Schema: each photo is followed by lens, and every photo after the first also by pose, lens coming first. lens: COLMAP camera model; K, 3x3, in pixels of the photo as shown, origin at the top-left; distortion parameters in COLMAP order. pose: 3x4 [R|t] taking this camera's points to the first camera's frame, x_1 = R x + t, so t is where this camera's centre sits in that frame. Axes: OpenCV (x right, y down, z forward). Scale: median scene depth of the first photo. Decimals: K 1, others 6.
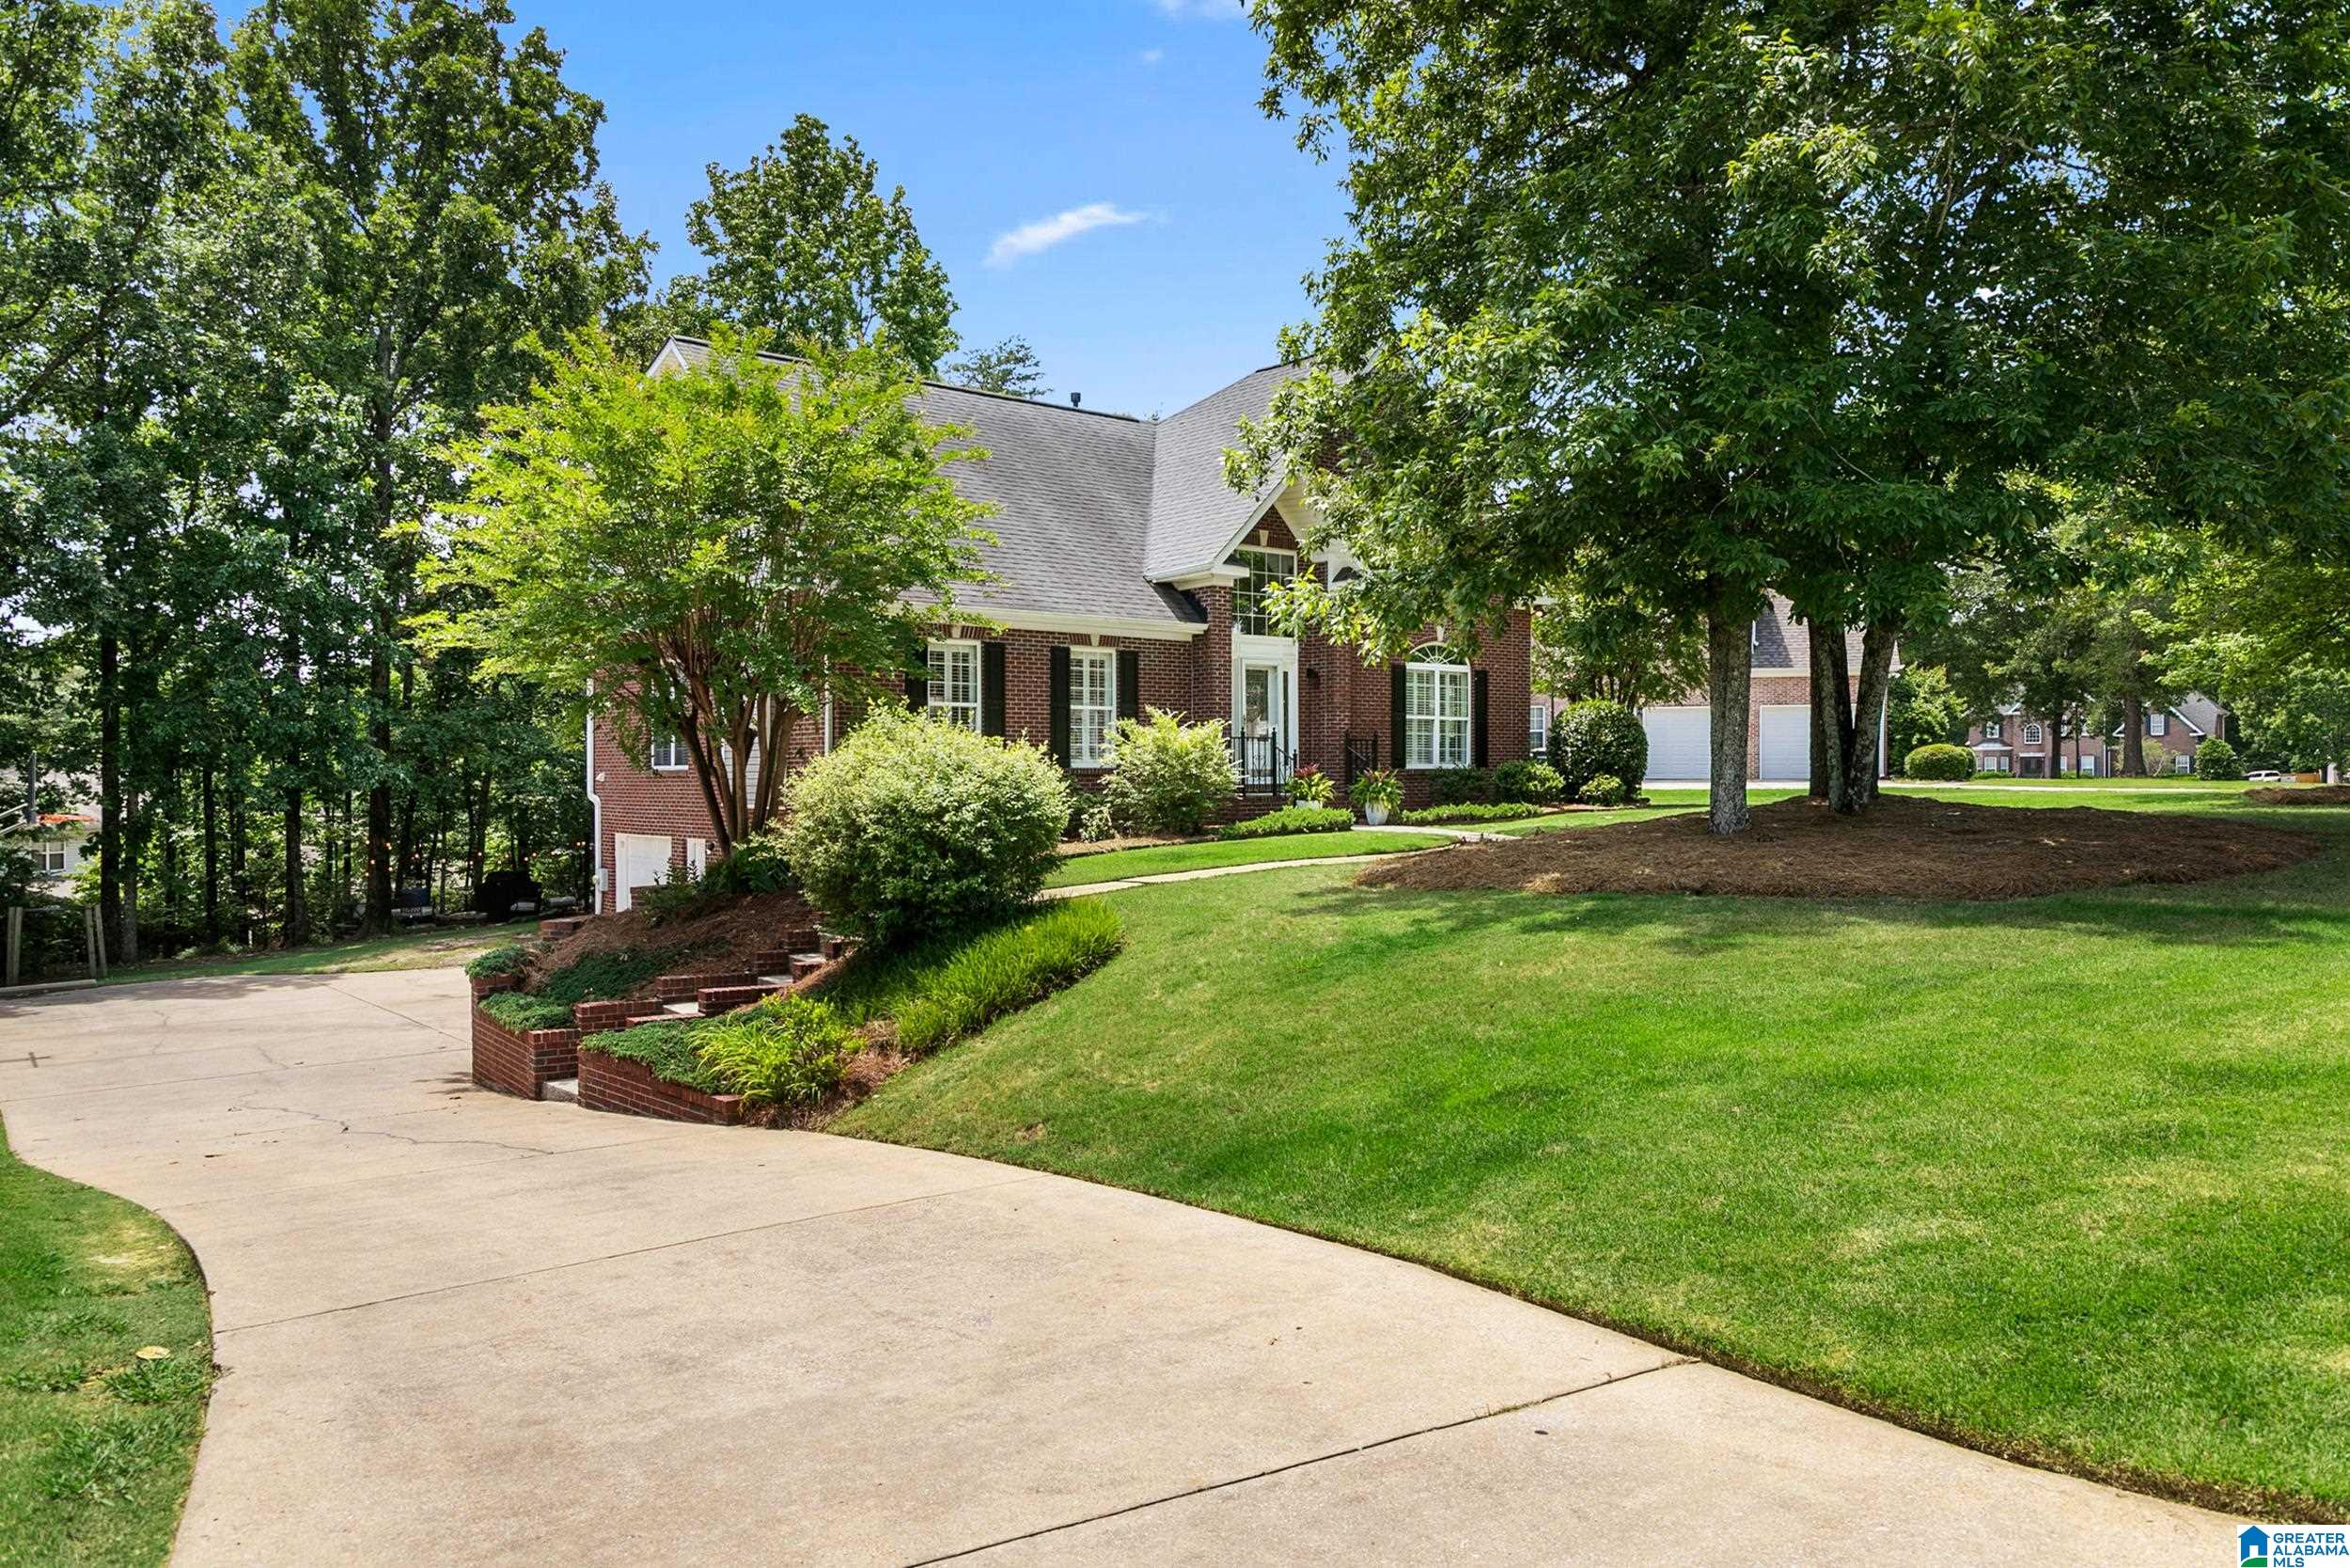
lens RADIAL K [[1558.9, 0, 1175.0], [0, 1558.9, 784.0], [0, 0, 1]] dist [-0.008049, -0.003386]
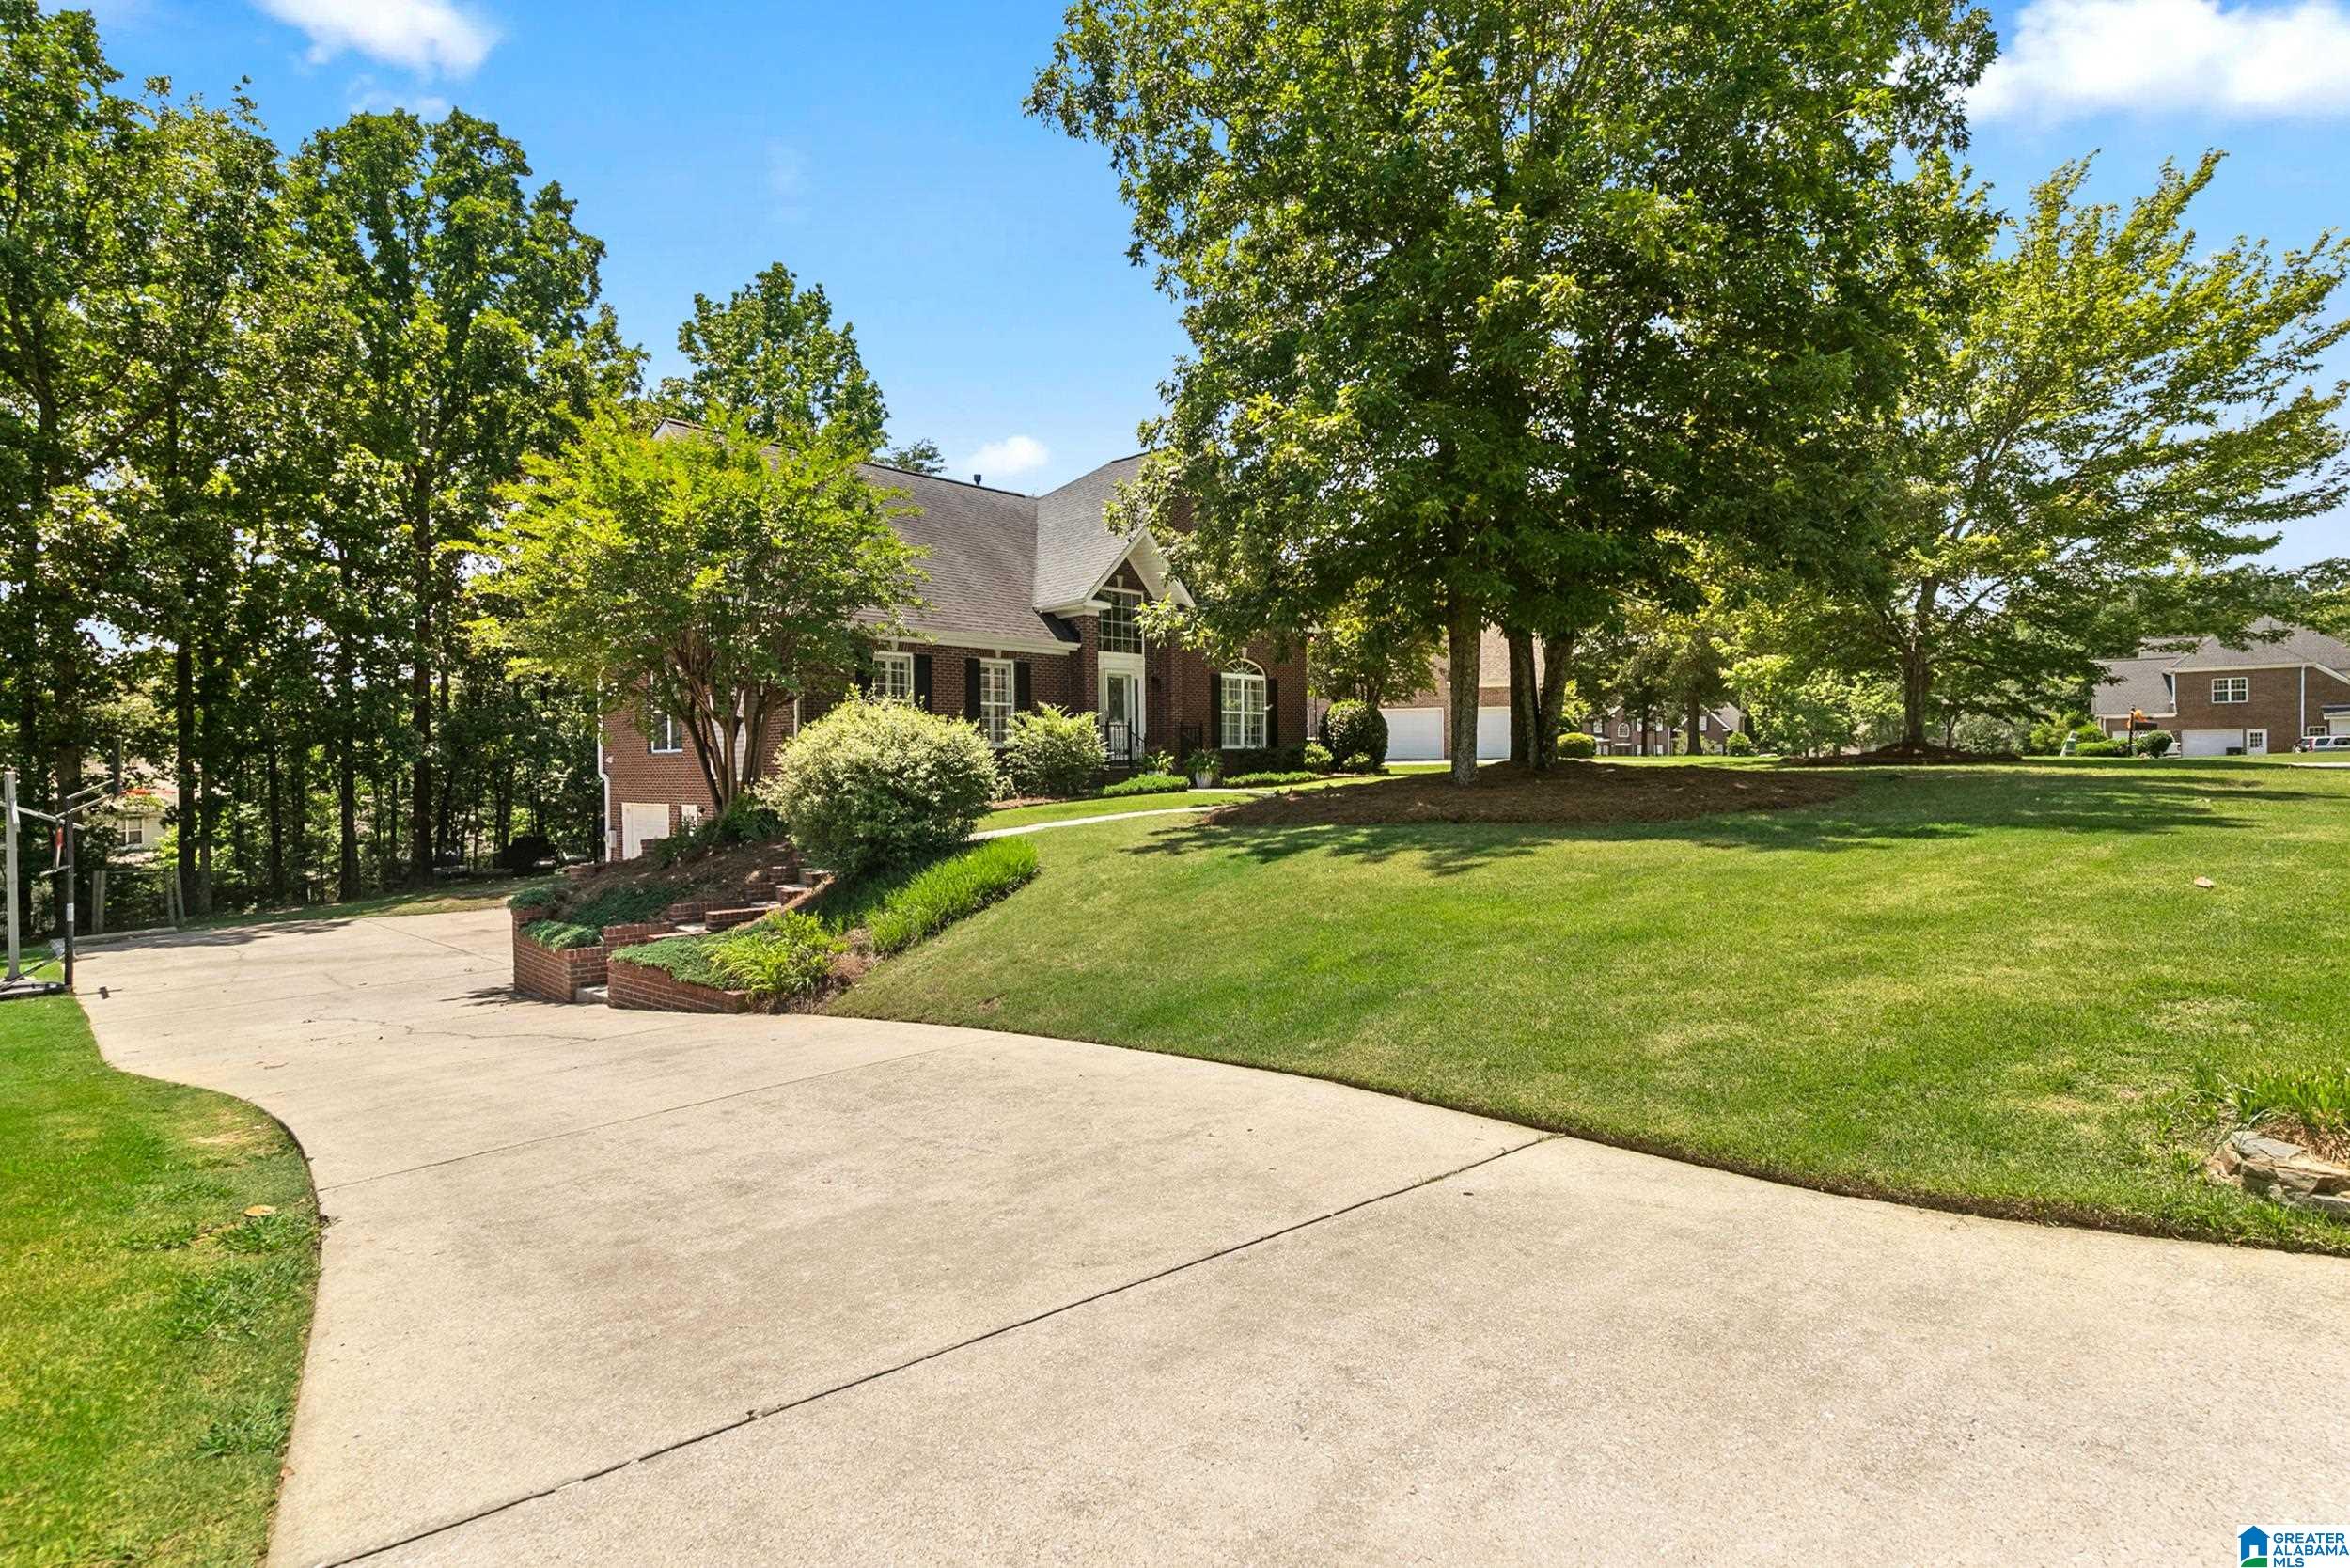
lens RADIAL K [[1112.3, 0, 1182.7], [0, 1112.3, 767.1], [0, 0, 1]] dist [0.003154, -0.000136]
pose [[0.991325, -0.009592, 0.131079, -0.026271], [0.010111, 0.999943, -0.003299, 0.014417], [-0.131040, 0.004595, 0.991366, 0.025976]]
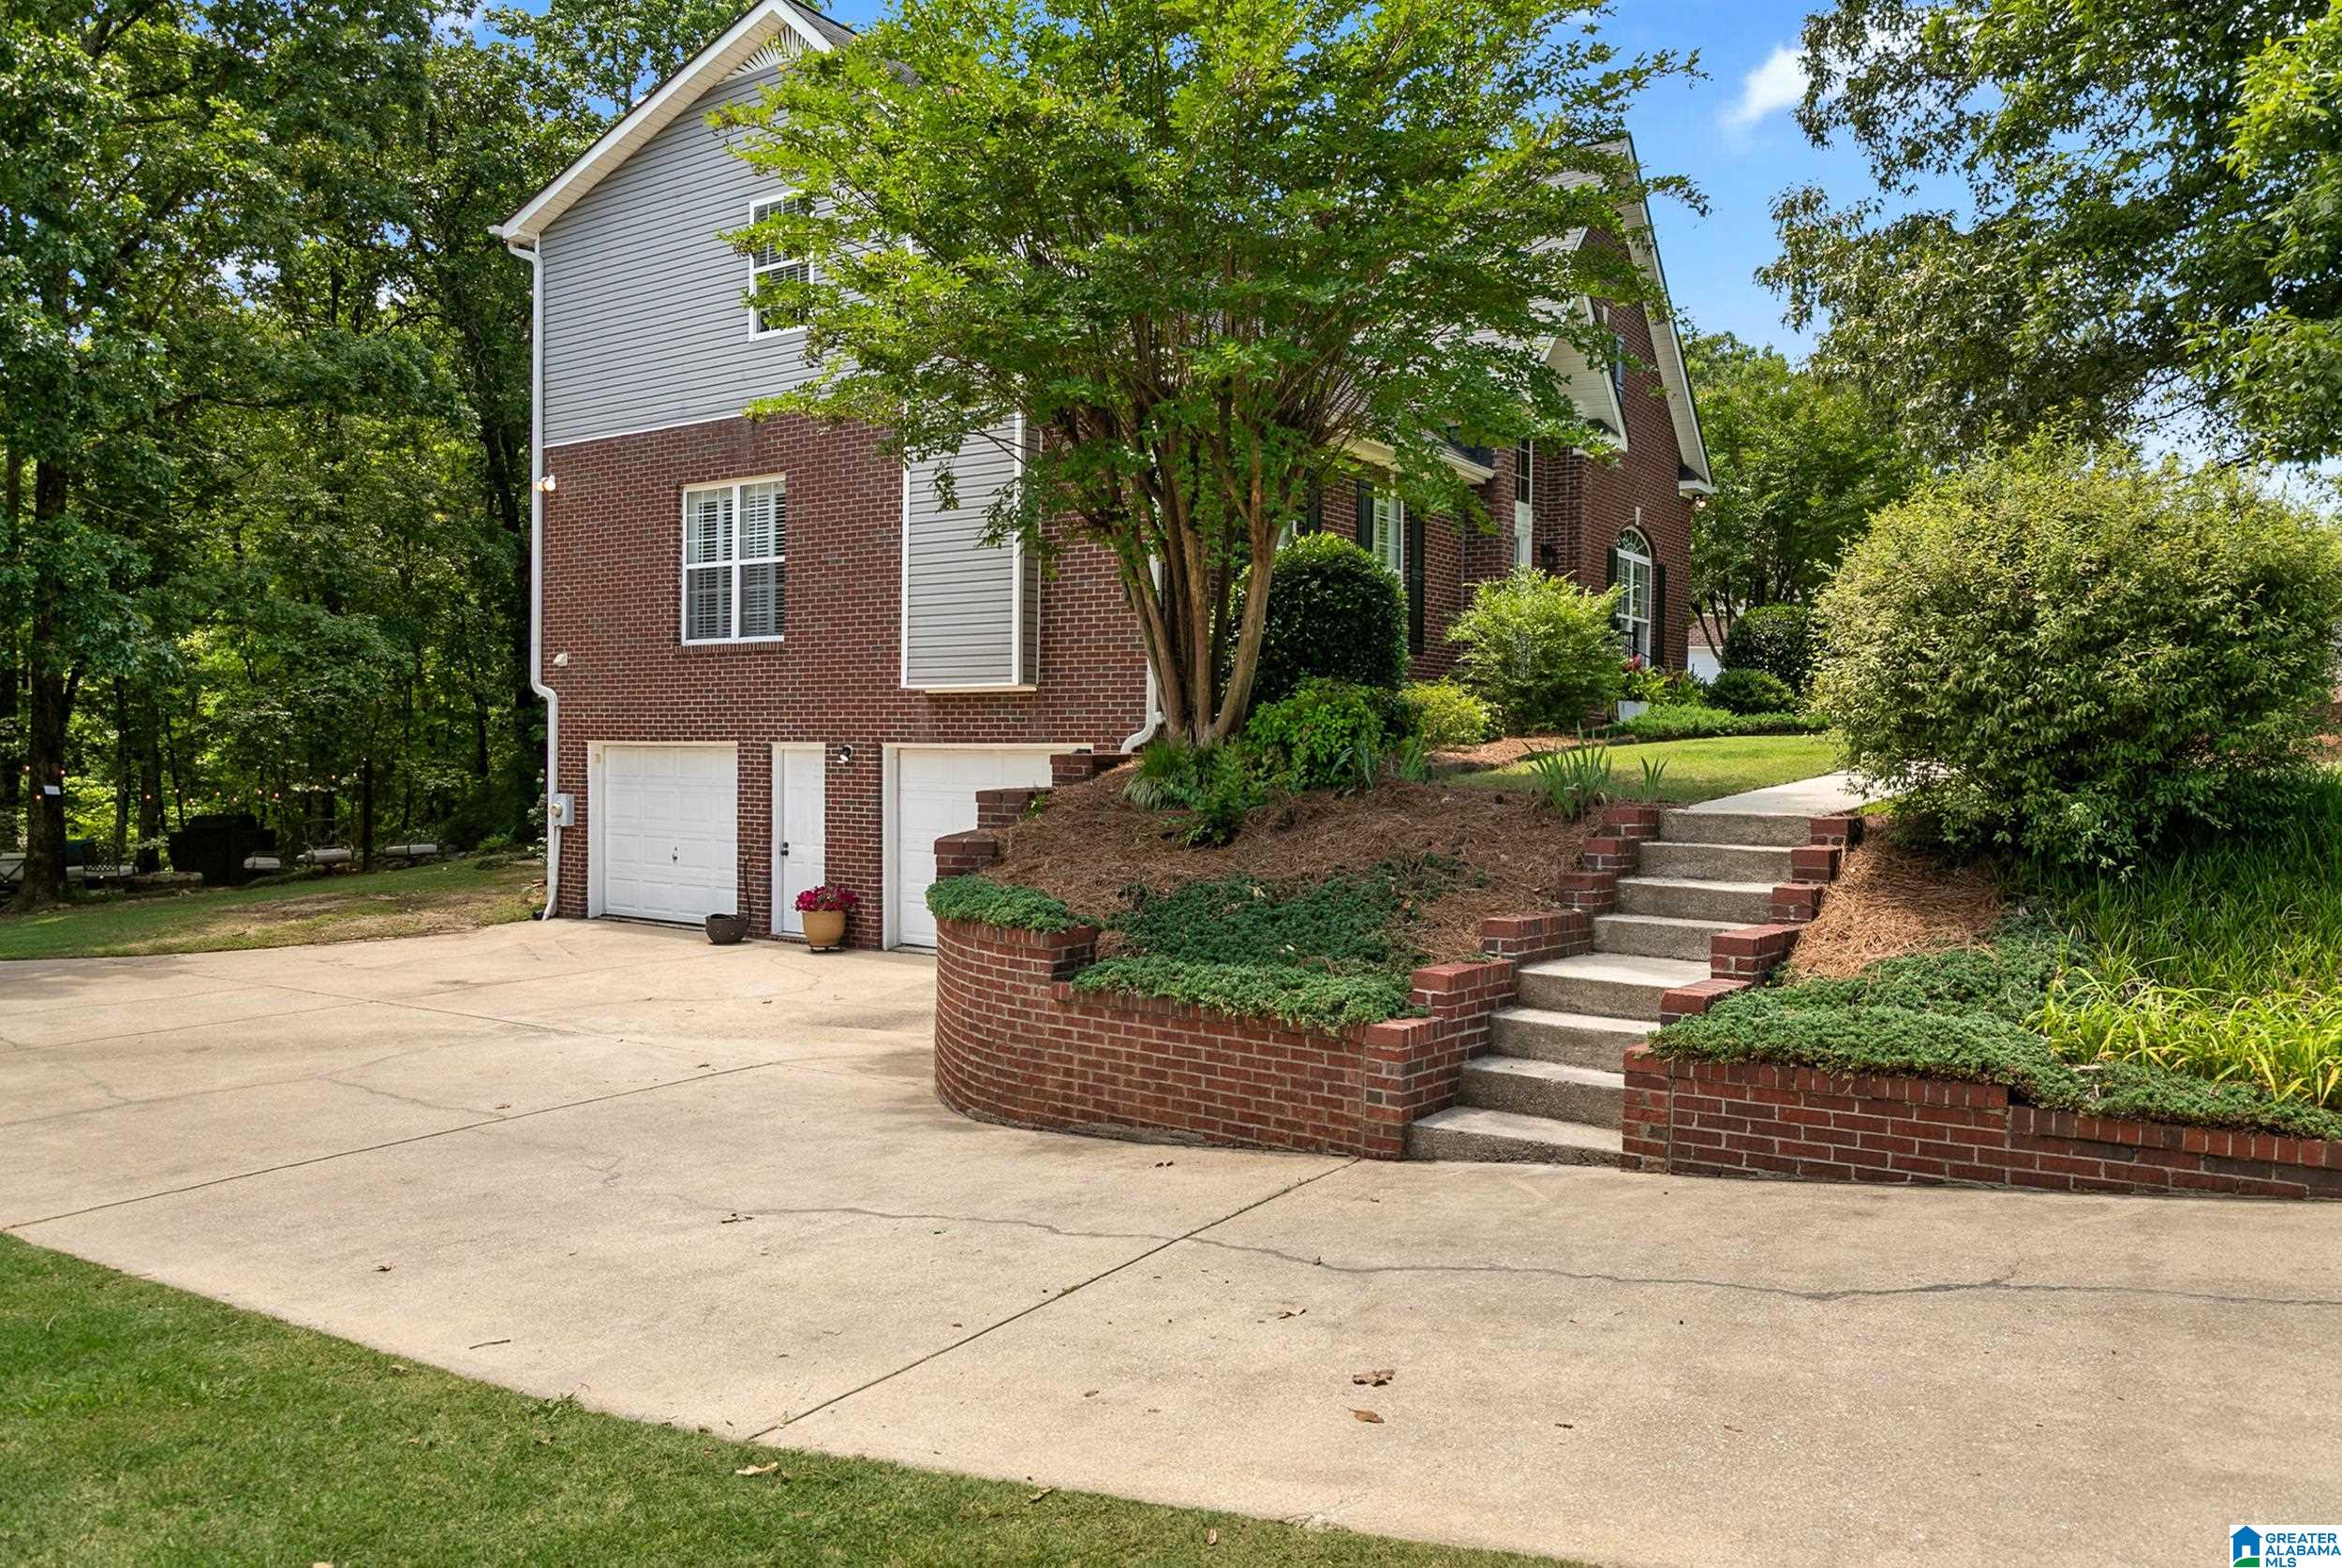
lens RADIAL K [[1583.4, 0, 1171.0], [0, 1583.4, 784.0], [0, 0, 1]] dist [-0.001073, -0.000795]
pose [[0.956852, 0.005690, 0.290520, -0.489045], [-0.010802, 0.999814, 0.015994, 0.055988], [-0.290375, -0.018442, 0.956735, 0.403900]]
